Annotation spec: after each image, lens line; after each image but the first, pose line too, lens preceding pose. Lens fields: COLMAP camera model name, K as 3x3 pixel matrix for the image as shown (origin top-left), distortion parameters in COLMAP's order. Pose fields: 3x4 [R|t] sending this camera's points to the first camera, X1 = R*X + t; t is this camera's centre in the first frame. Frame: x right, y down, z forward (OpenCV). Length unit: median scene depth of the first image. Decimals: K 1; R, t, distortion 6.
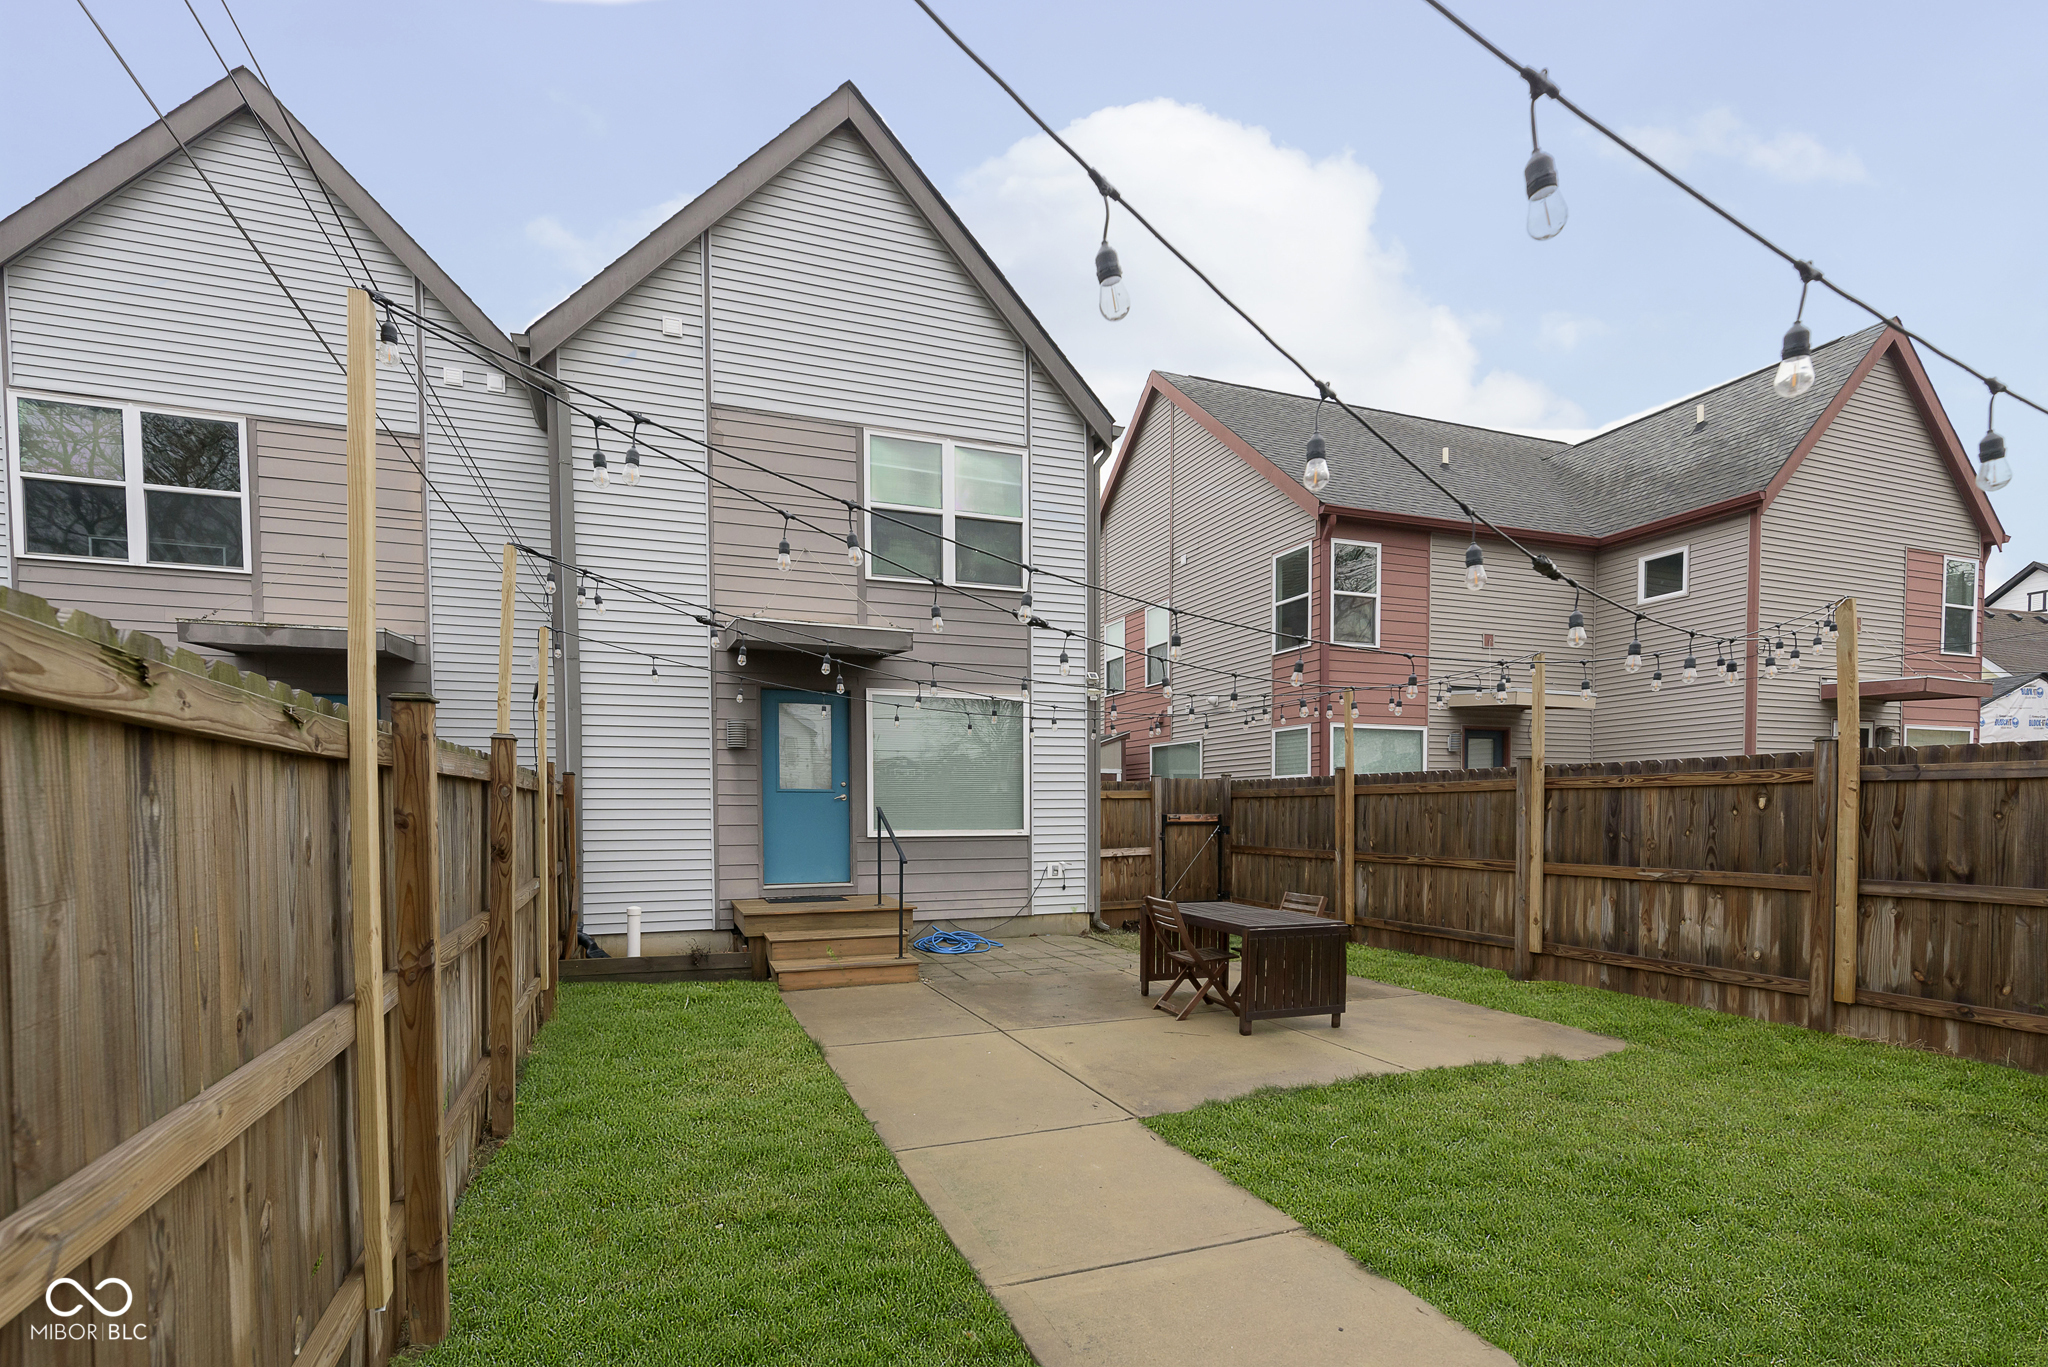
lens RADIAL K [[853.5, 0, 1023.2], [0, 853.5, 652.0], [0, 0, 1]] dist [0.000394, 0.000263]
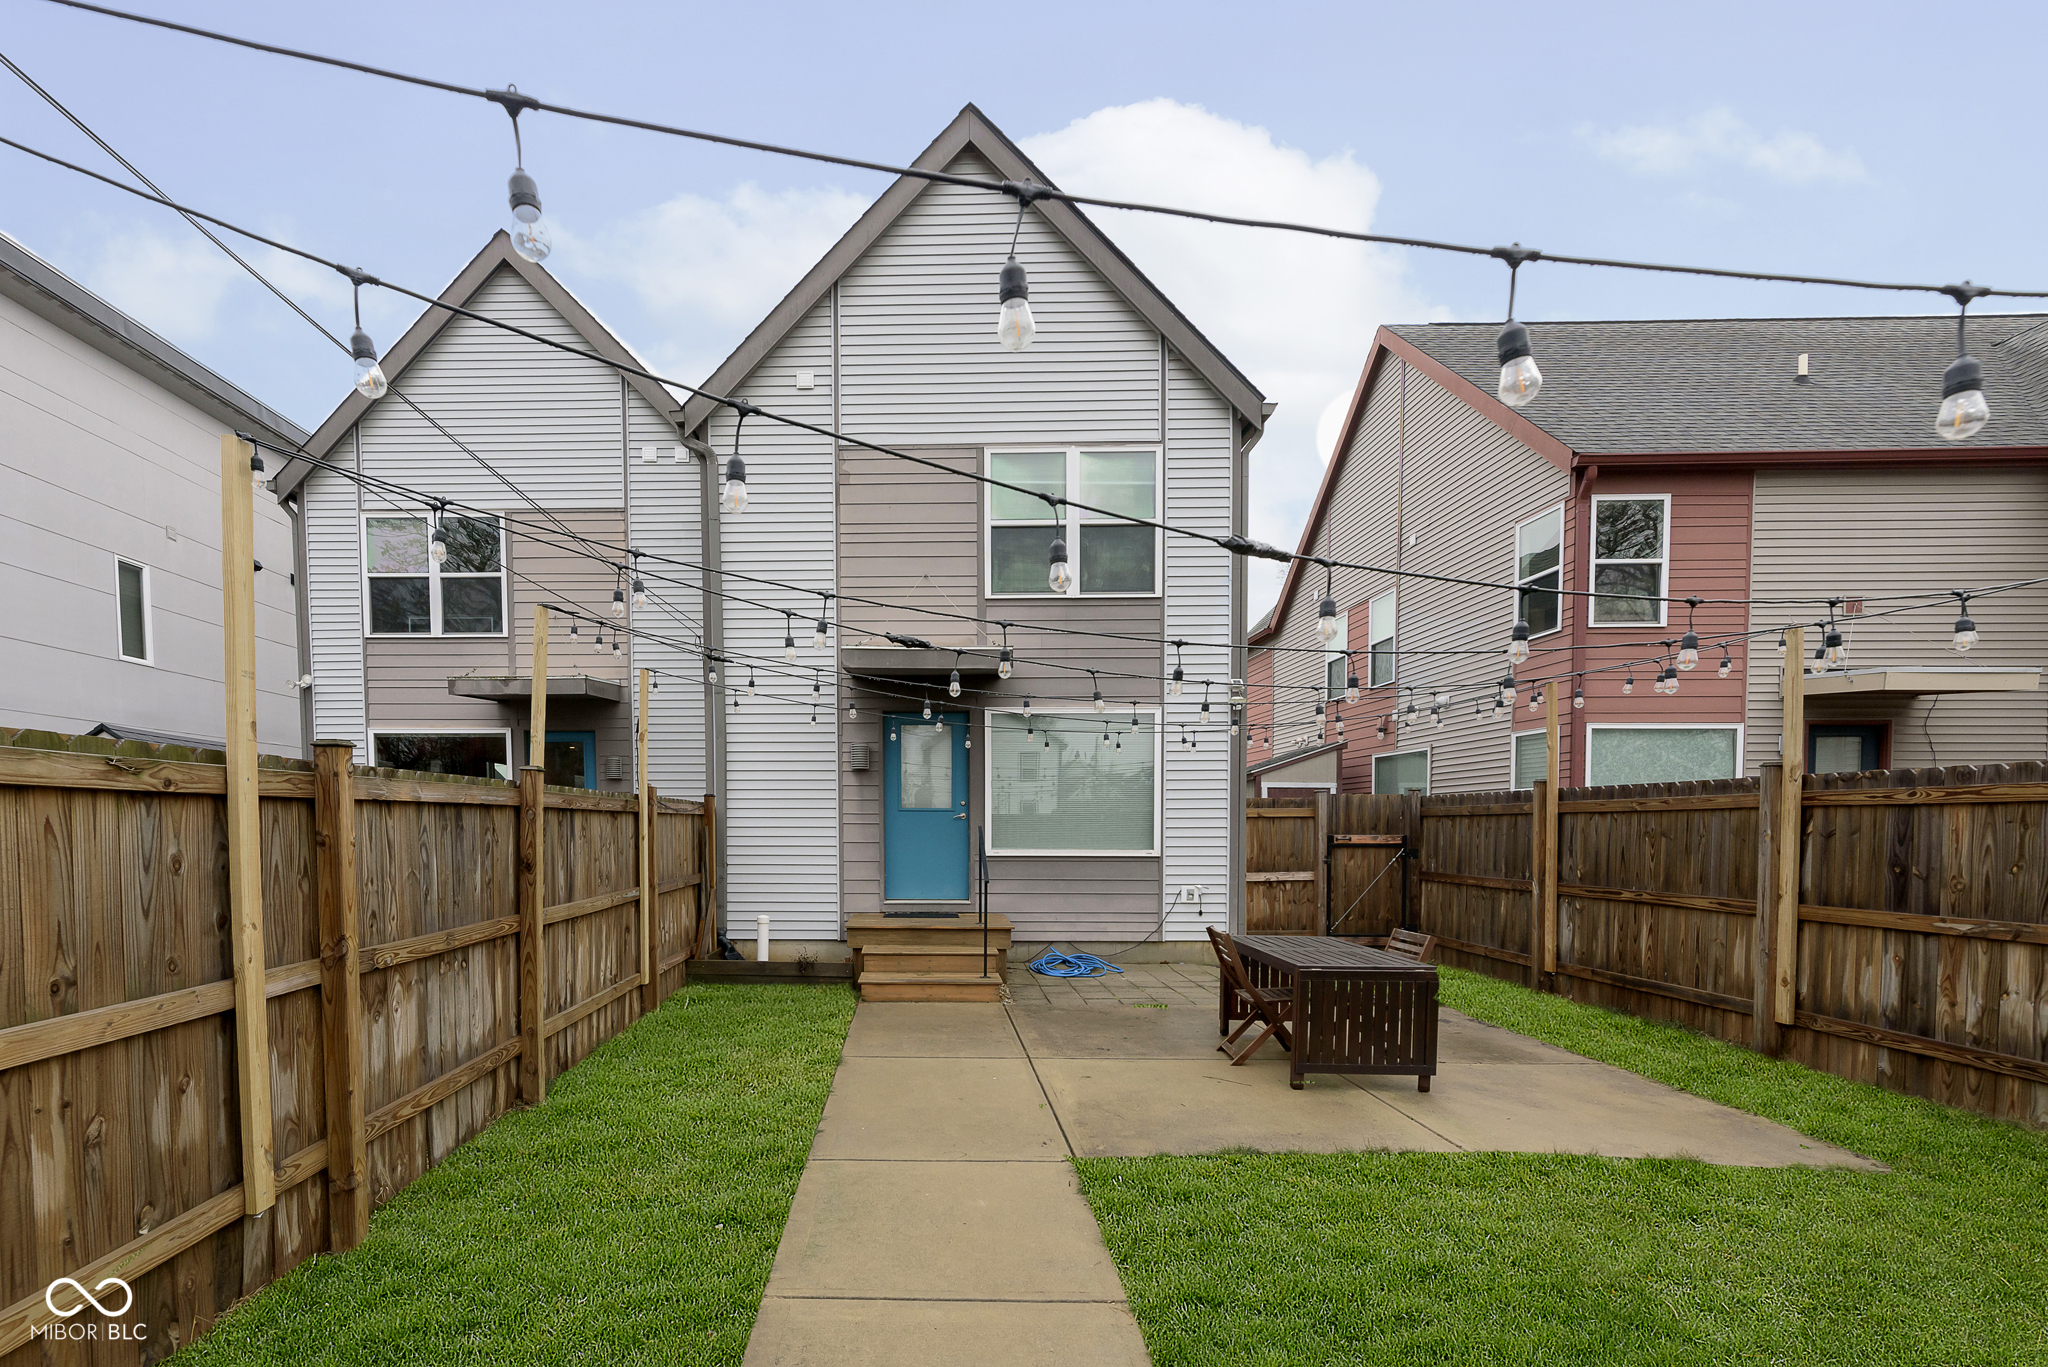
lens RADIAL K [[880.9, 0, 998.3], [0, 880.9, 671.0], [0, 0, 1]] dist [0.000454, -0.000394]
pose [[0.937775, -0.055670, -0.342752, 0.208638], [0.058839, 0.998267, -0.001156, 0.001883], [0.342222, -0.019083, 0.939425, 0.035625]]
